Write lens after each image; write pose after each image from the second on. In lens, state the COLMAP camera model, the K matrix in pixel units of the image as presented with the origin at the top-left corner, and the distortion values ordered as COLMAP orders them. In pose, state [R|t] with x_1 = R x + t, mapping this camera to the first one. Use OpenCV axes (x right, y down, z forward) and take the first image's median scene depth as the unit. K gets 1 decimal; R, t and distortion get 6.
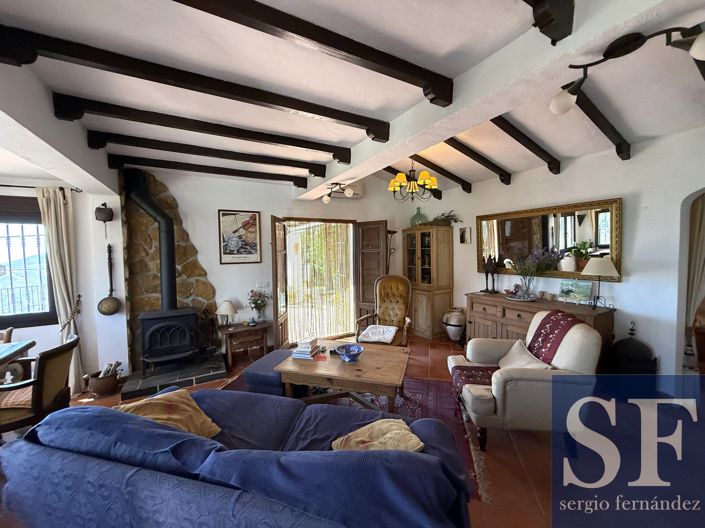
lens RADIAL K [[280.7, 0, 352.5], [0, 280.7, 264.0], [0, 0, 1]] dist [0.002758, 0.000285]
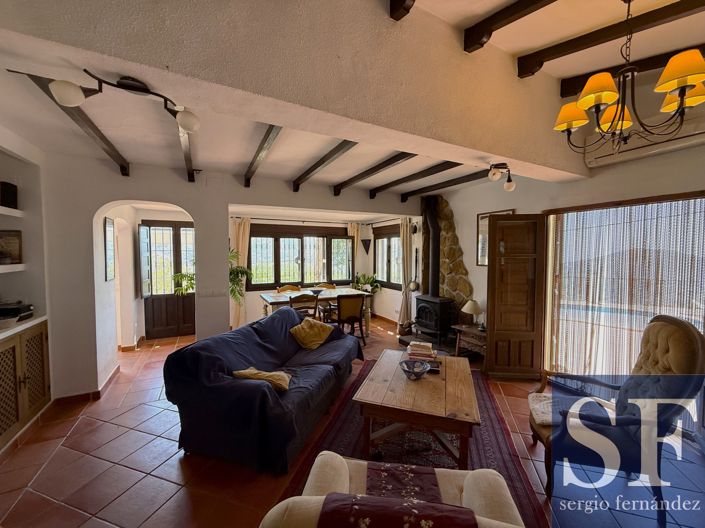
lens RADIAL K [[280.7, 0, 352.5], [0, 280.7, 264.0], [0, 0, 1]] dist [0.002758, 0.000285]
pose [[-0.026033, 0.058845, -0.997928, 0.660782], [-0.053144, 0.996773, 0.060163, -0.048444], [0.998247, 0.054600, -0.022822, 0.608624]]
